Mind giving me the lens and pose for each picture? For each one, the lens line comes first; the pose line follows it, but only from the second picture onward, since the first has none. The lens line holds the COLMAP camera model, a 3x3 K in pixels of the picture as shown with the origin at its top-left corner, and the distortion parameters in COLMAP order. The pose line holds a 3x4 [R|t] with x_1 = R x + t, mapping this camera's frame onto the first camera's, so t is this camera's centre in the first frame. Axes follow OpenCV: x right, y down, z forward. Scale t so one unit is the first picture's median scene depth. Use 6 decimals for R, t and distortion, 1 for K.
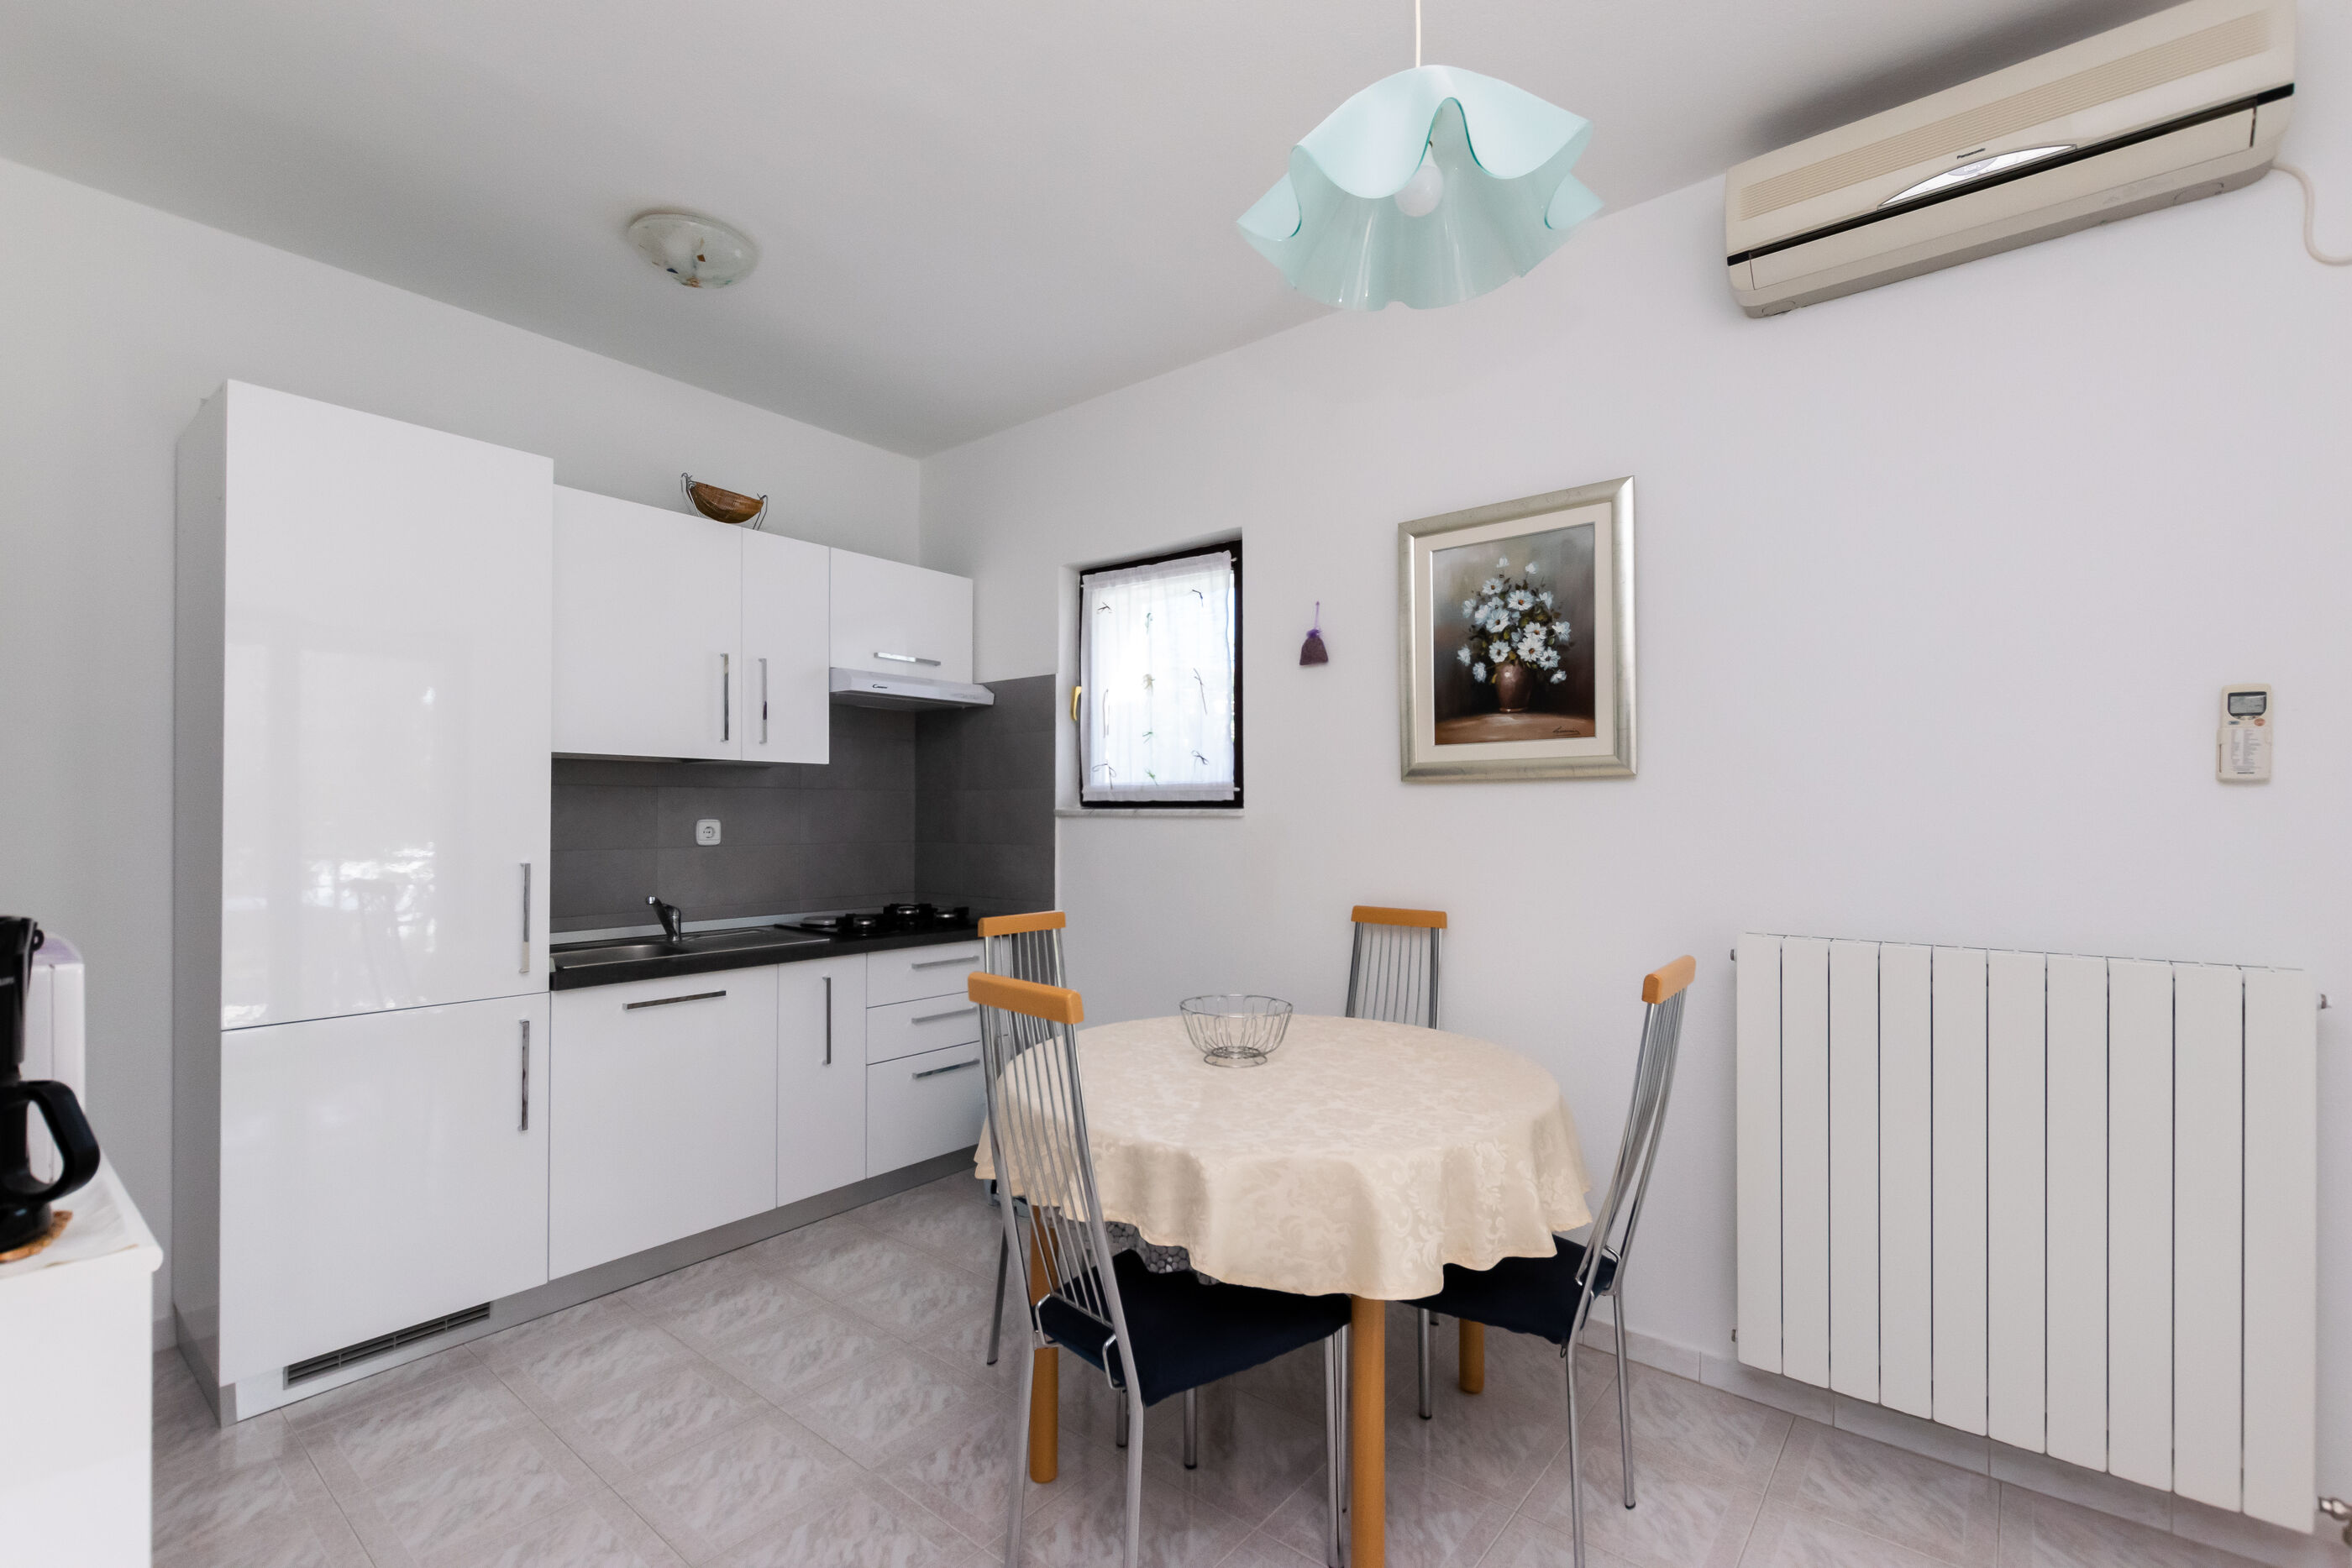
lens RADIAL K [[1026.9, 0, 1206.5], [0, 1026.9, 805.9], [0, 0, 1]] dist [0.001851, -0.000493]
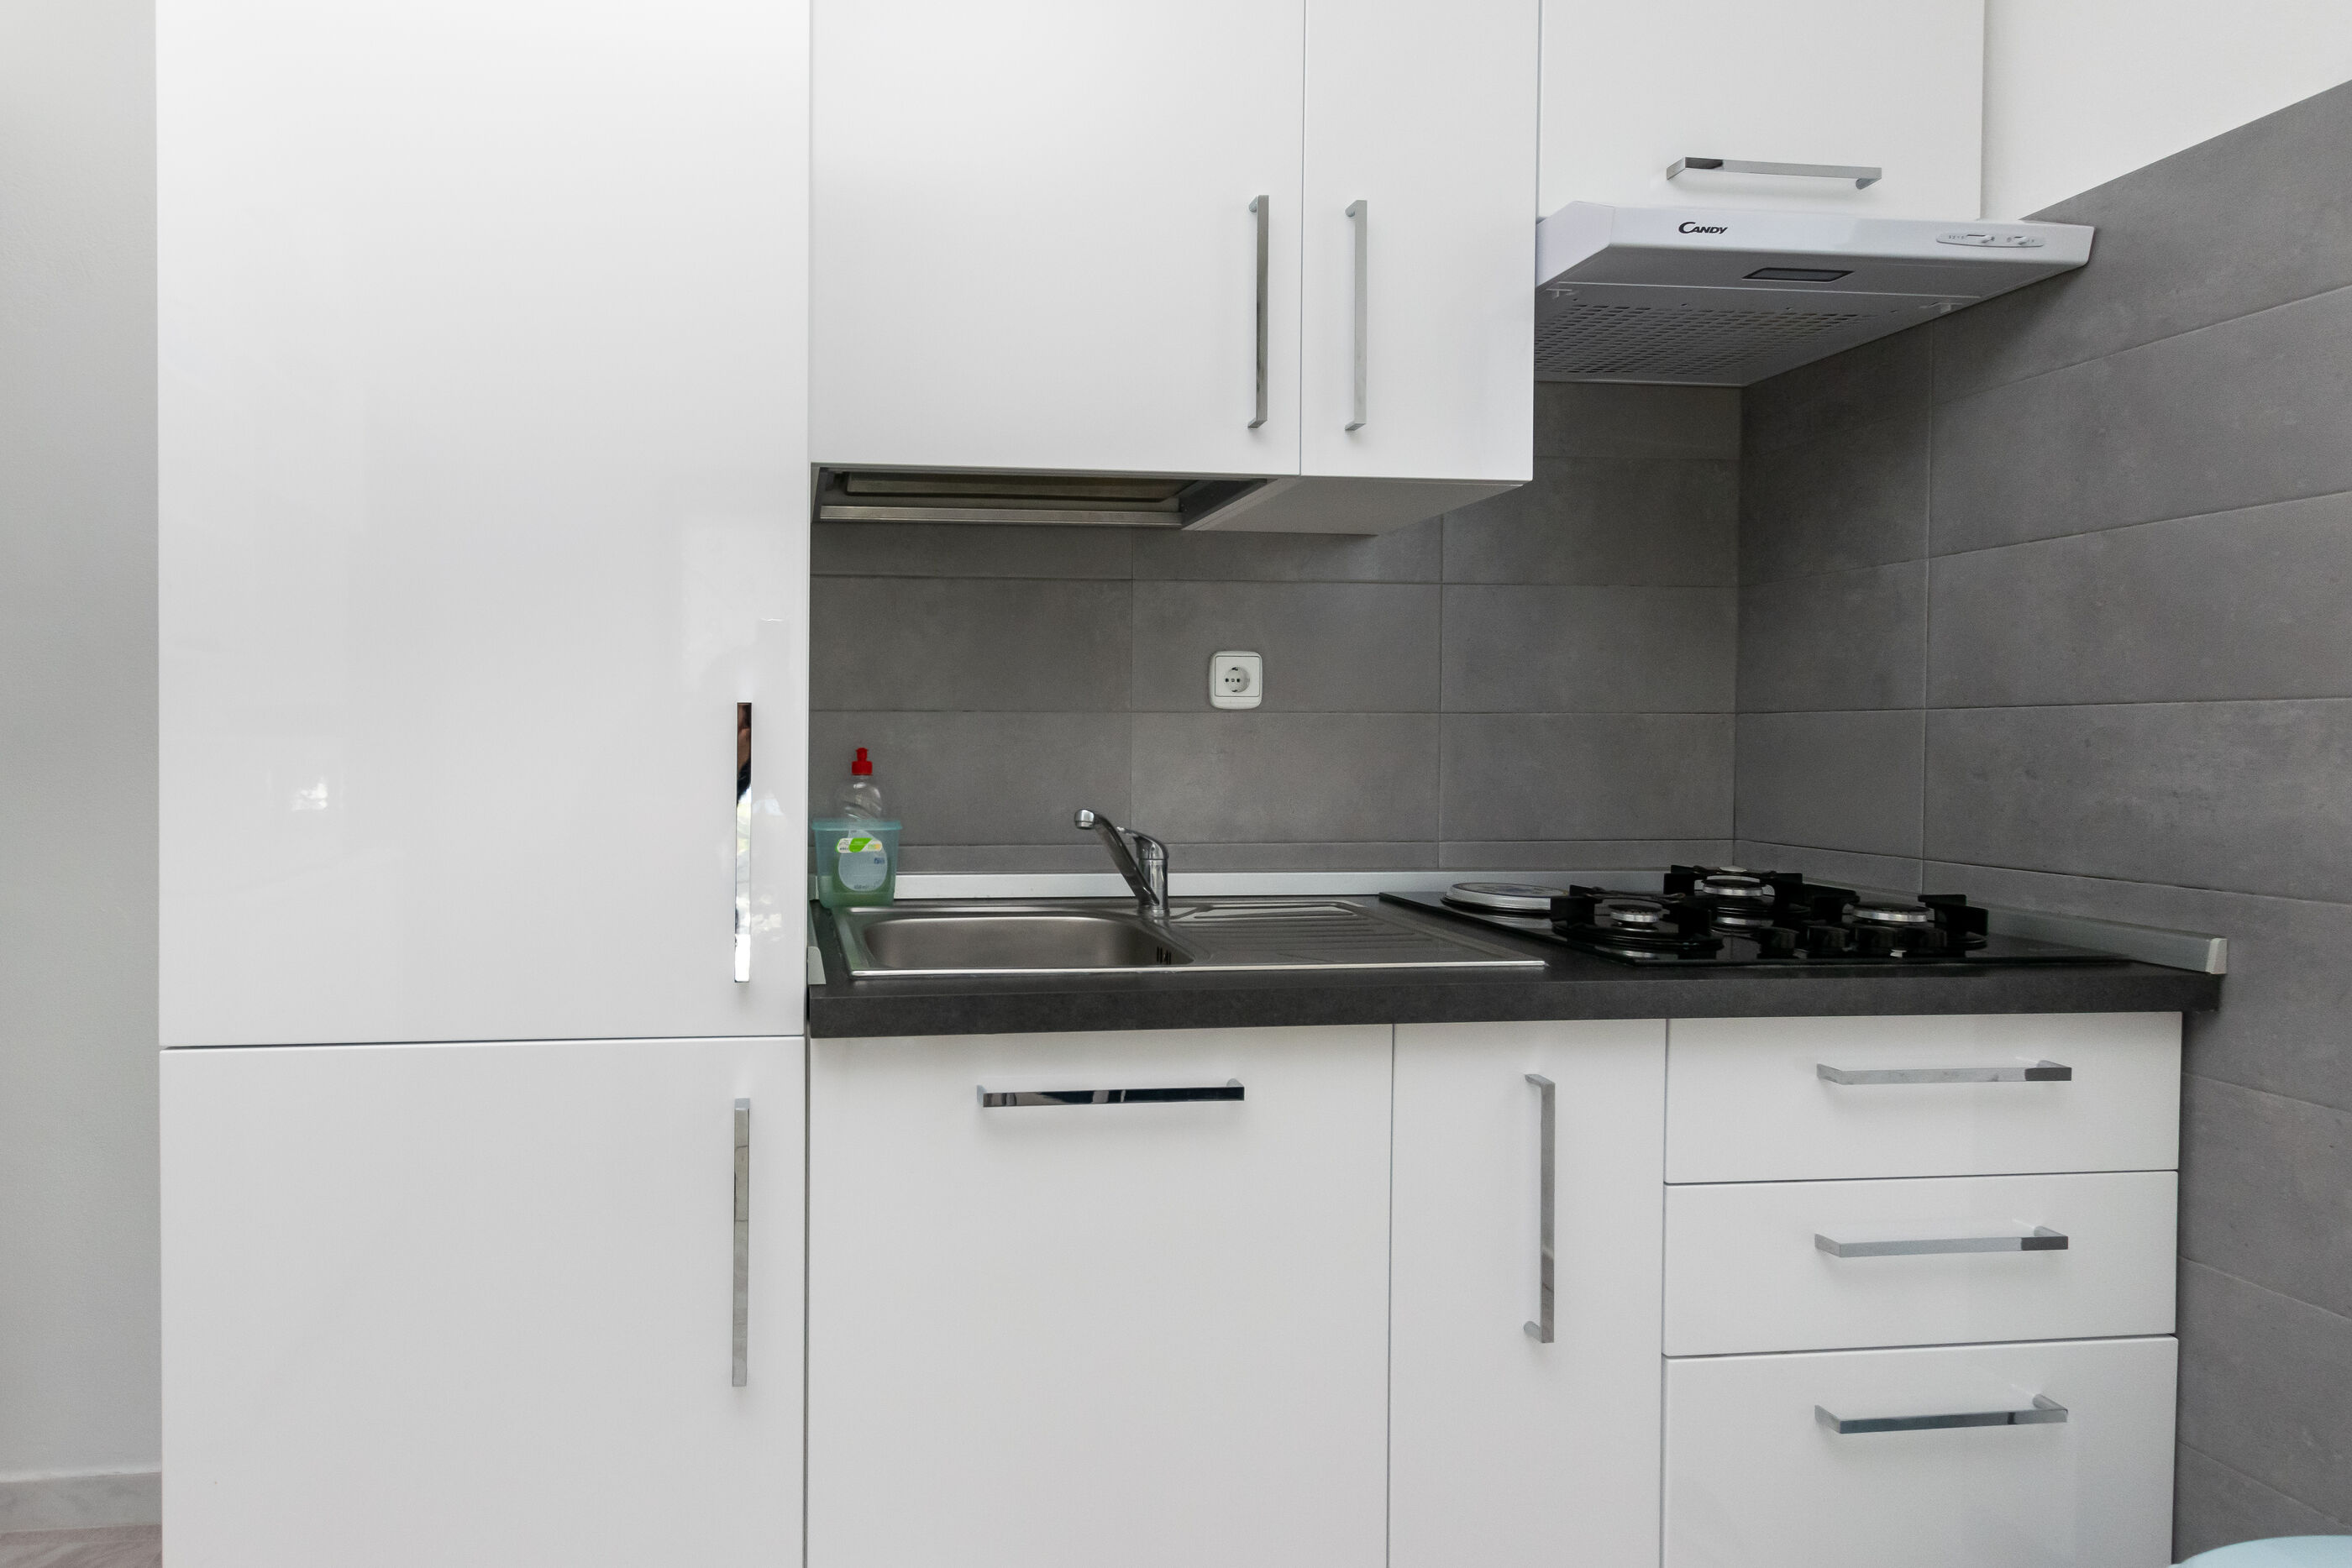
lens RADIAL K [[1138.7, 0, 868.1], [0, 1138.7, 768.9], [0, 0, 1]] dist [0.001446, -0.000230]
pose [[0.688751, 0.021252, -0.724687, -0.296362], [0.003329, 0.999467, 0.032474, 0.062170], [0.724991, -0.024779, 0.688313, 0.687745]]
